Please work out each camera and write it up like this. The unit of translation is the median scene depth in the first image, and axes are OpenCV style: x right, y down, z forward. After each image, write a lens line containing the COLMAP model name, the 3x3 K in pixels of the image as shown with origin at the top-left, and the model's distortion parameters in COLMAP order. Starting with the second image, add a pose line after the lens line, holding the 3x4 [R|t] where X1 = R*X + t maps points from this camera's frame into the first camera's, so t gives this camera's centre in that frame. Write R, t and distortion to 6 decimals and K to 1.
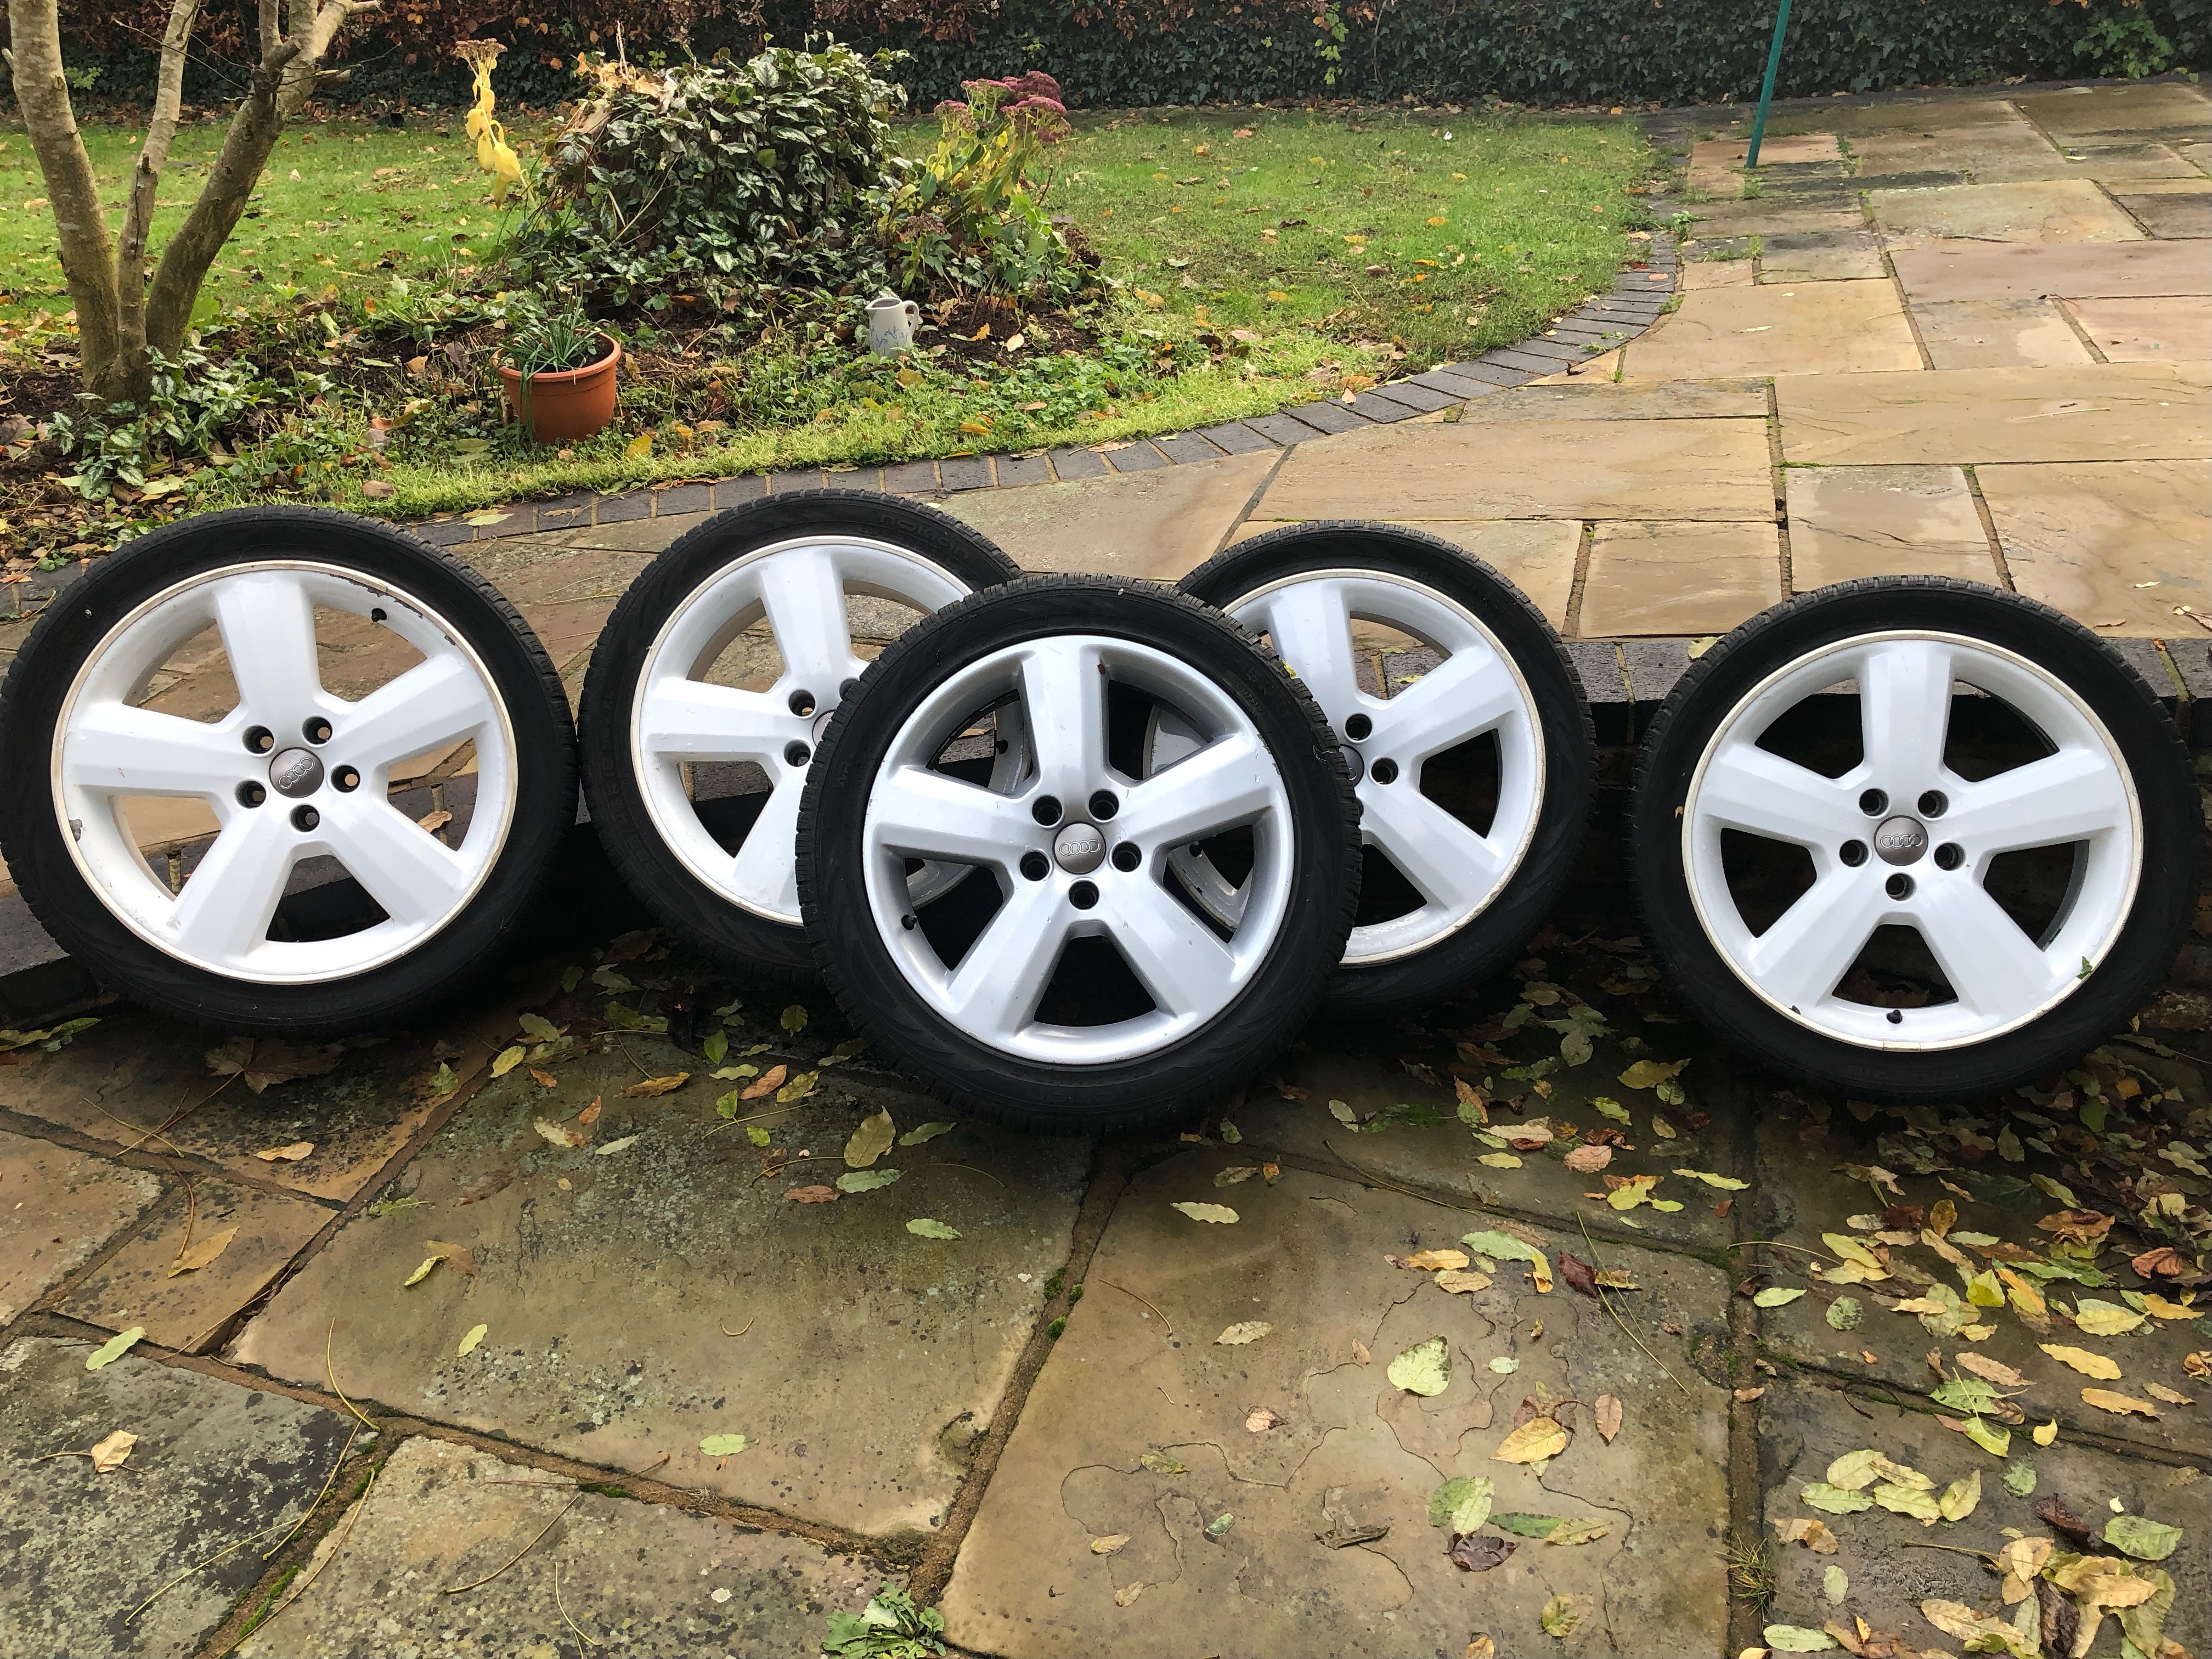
lens RADIAL K [[1788.8, 0, 1112.1], [0, 1788.8, 834.9], [0, 0, 1]] dist [-0.008894, 0.042669]
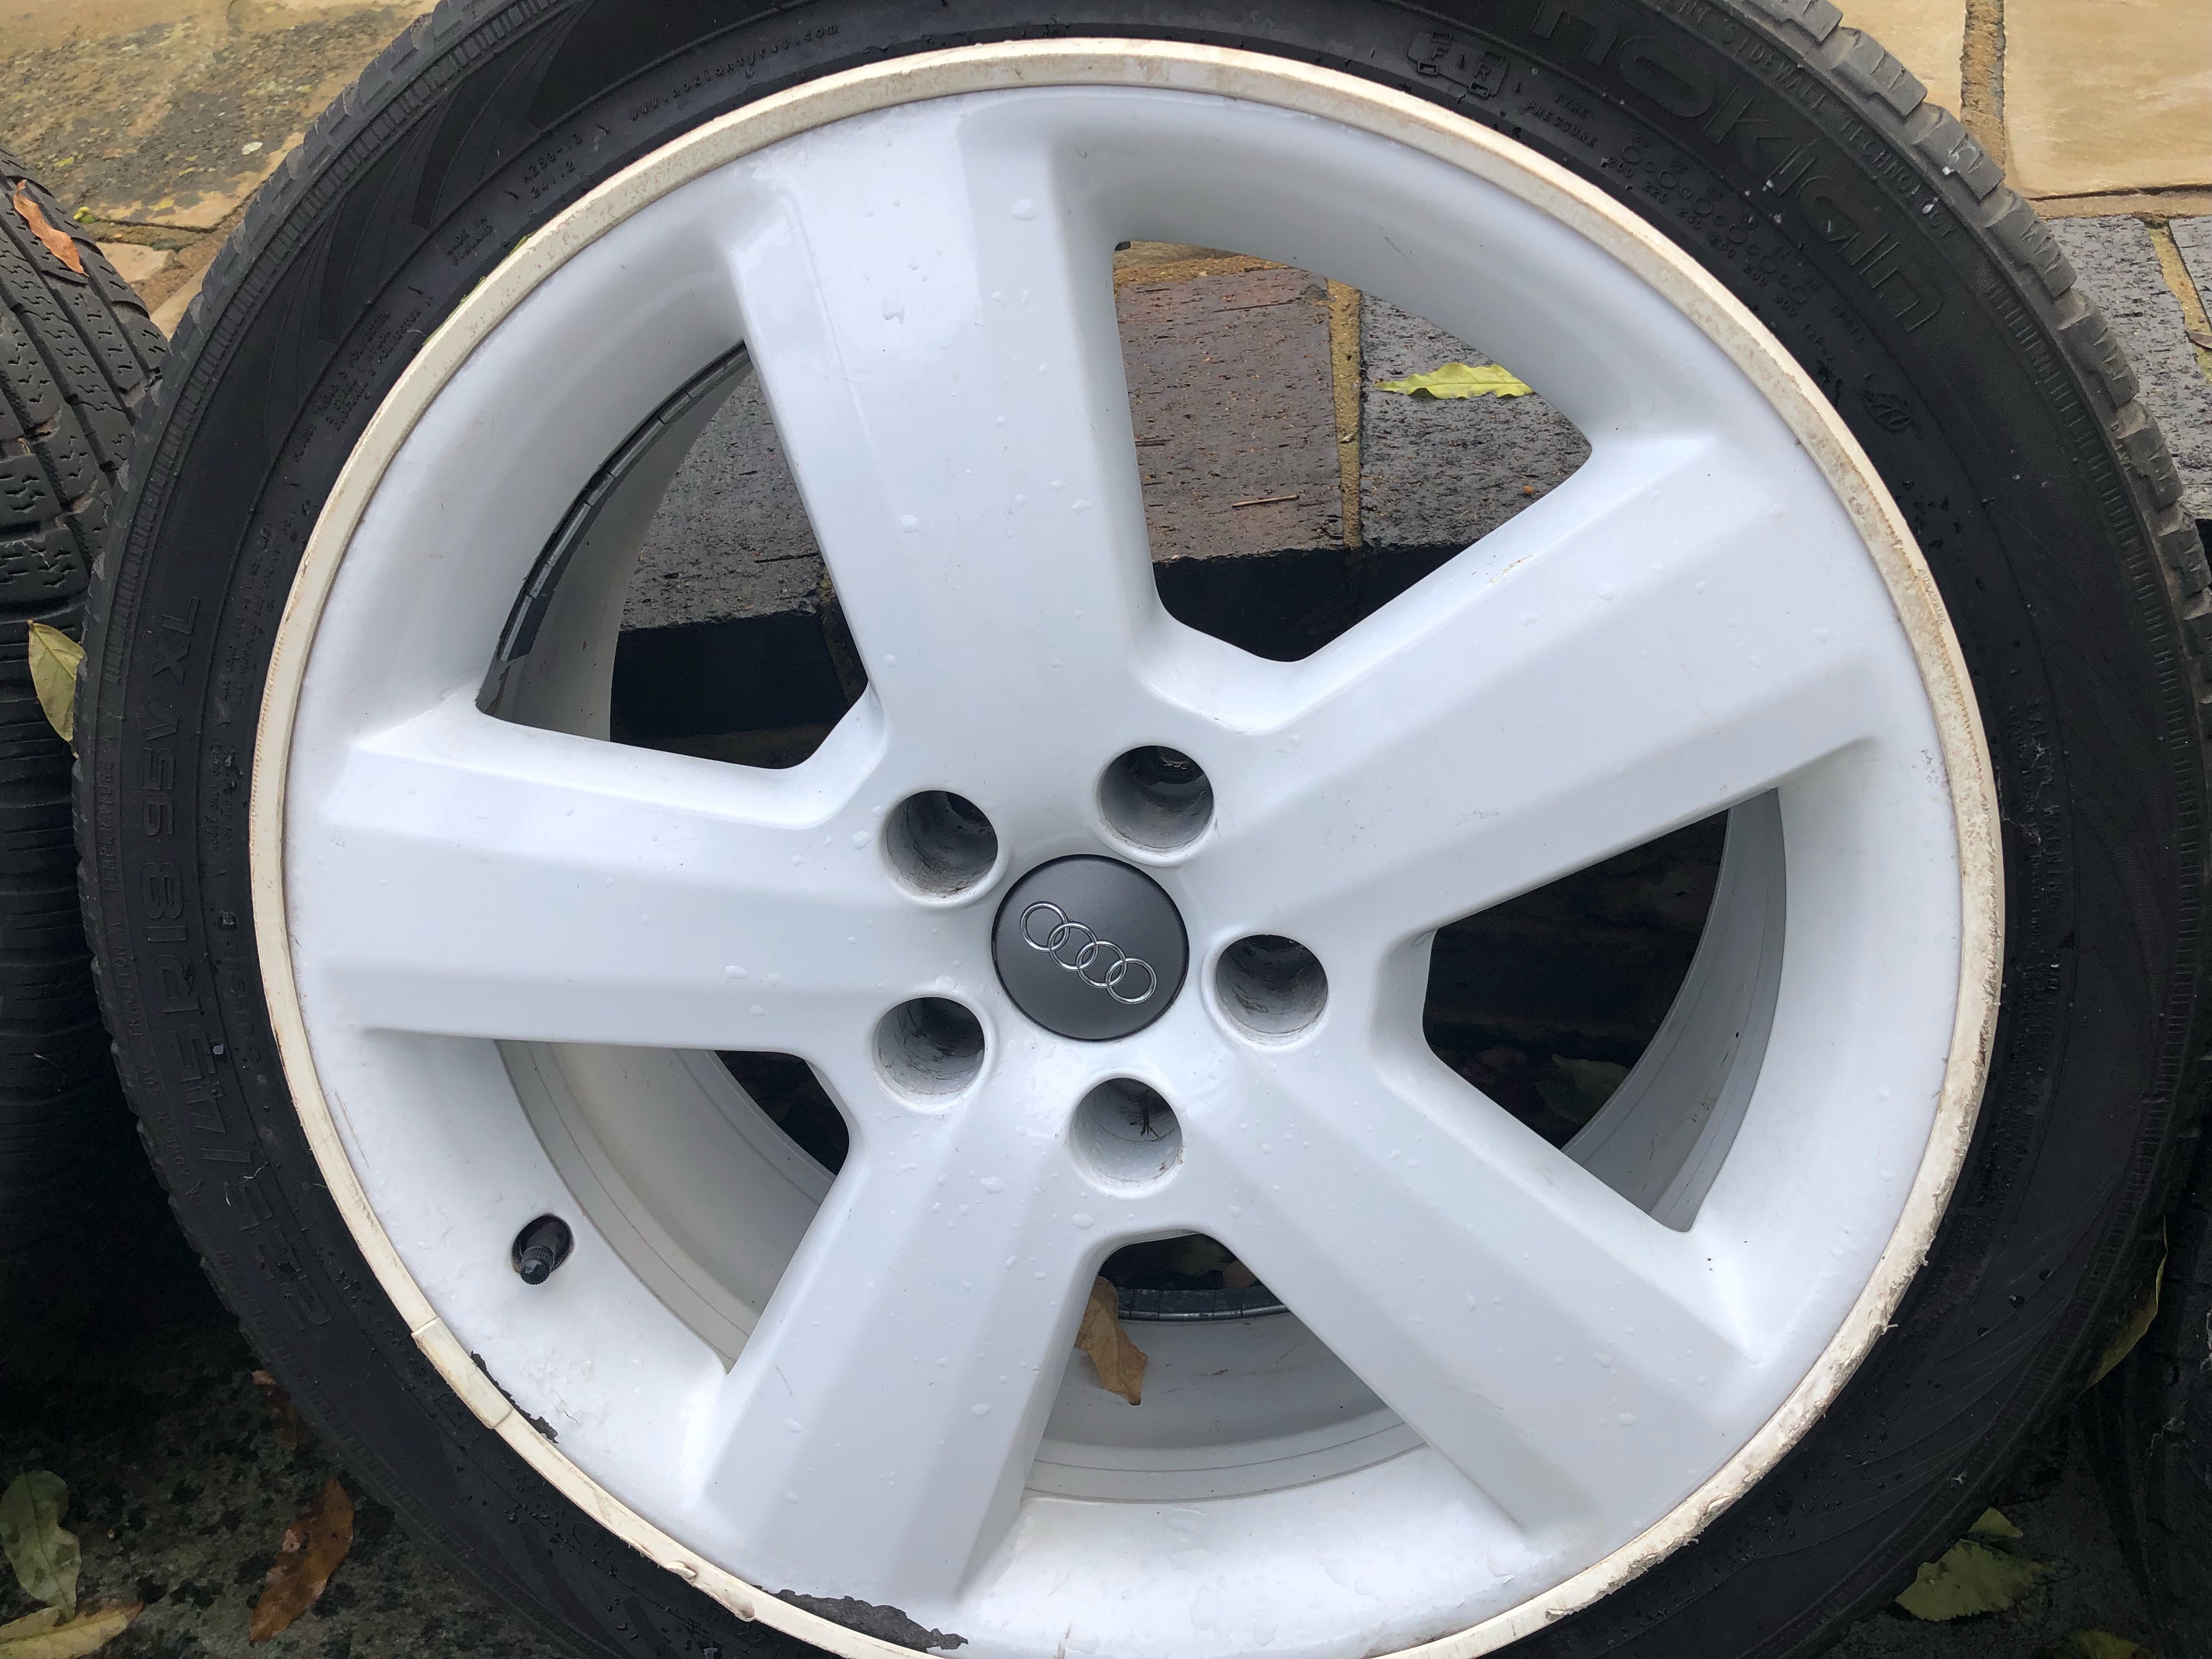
lens RADIAL K [[1780.8, 0, 1106.0], [0, 1780.8, 829.5], [0, 0, 1]] dist [0.013035, -0.001608]
pose [[0.998519, -0.008081, -0.053799, 0.089188], [0.025199, 0.945127, 0.325730, -0.081341], [0.048215, -0.326604, 0.943931, 0.488394]]
